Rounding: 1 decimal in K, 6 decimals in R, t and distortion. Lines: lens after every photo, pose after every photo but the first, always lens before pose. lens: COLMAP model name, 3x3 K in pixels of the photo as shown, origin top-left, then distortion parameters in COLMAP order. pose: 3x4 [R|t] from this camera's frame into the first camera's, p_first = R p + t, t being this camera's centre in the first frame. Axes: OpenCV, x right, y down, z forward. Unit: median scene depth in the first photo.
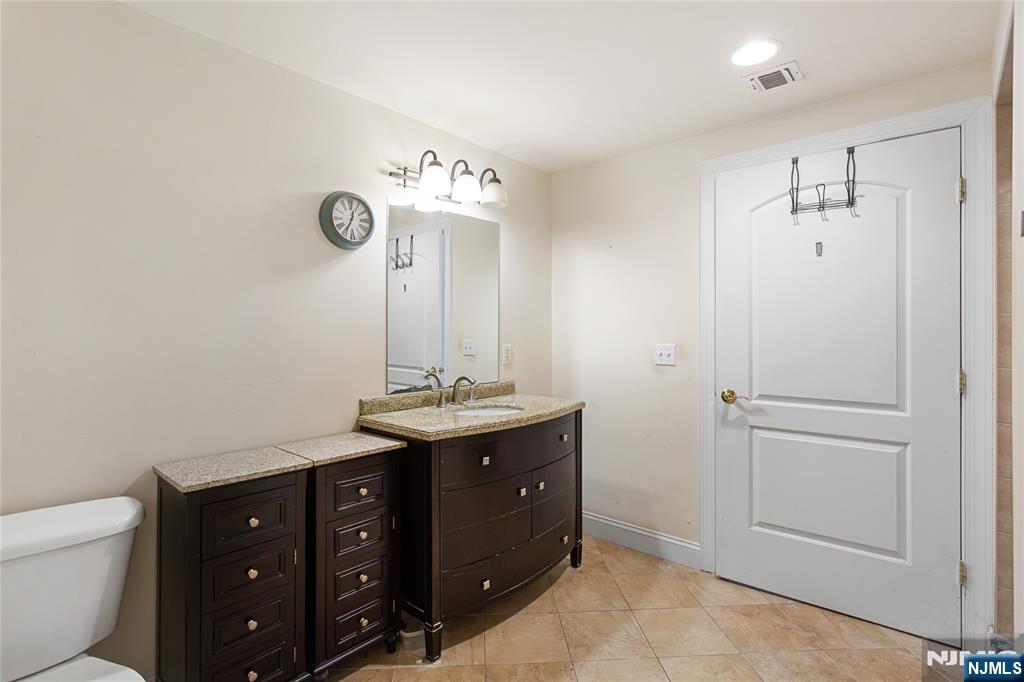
lens RADIAL K [[497.2, 0, 515.6], [0, 497.2, 335.9], [0, 0, 1]] dist [-0.002502, 0.001007]
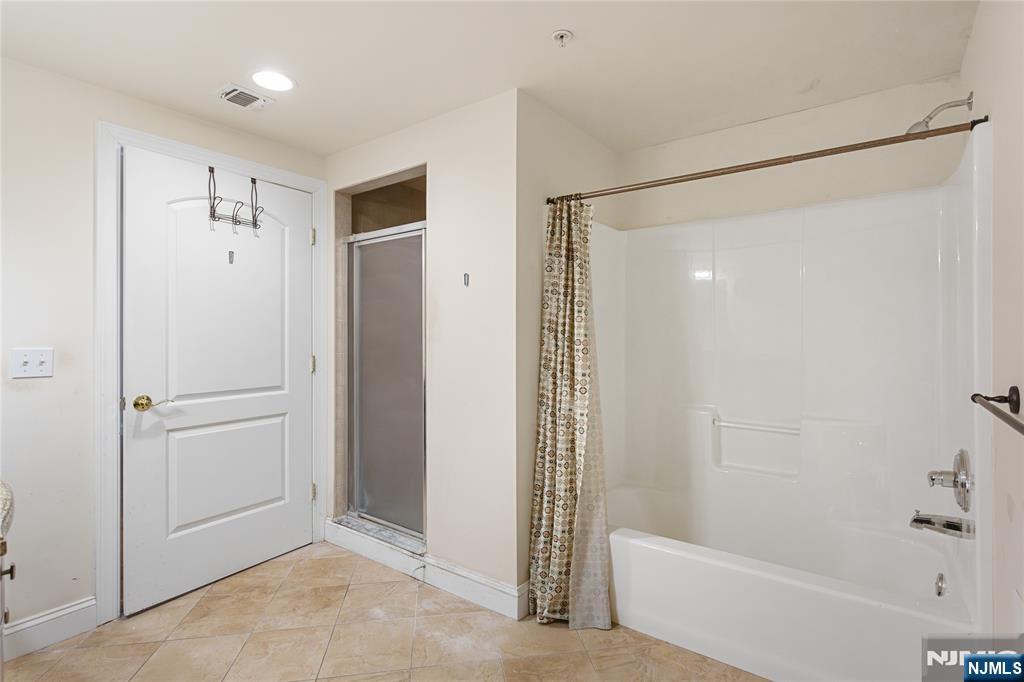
lens RADIAL K [[497.2, 0, 515.2], [0, 497.2, 336.6], [0, 0, 1]] dist [-0.002502, 0.001007]
pose [[-0.097160, -0.008772, 0.995230, -0.584339], [0.009941, 0.999903, 0.009784, 0.000597], [-0.995219, 0.010844, -0.097064, 0.476350]]
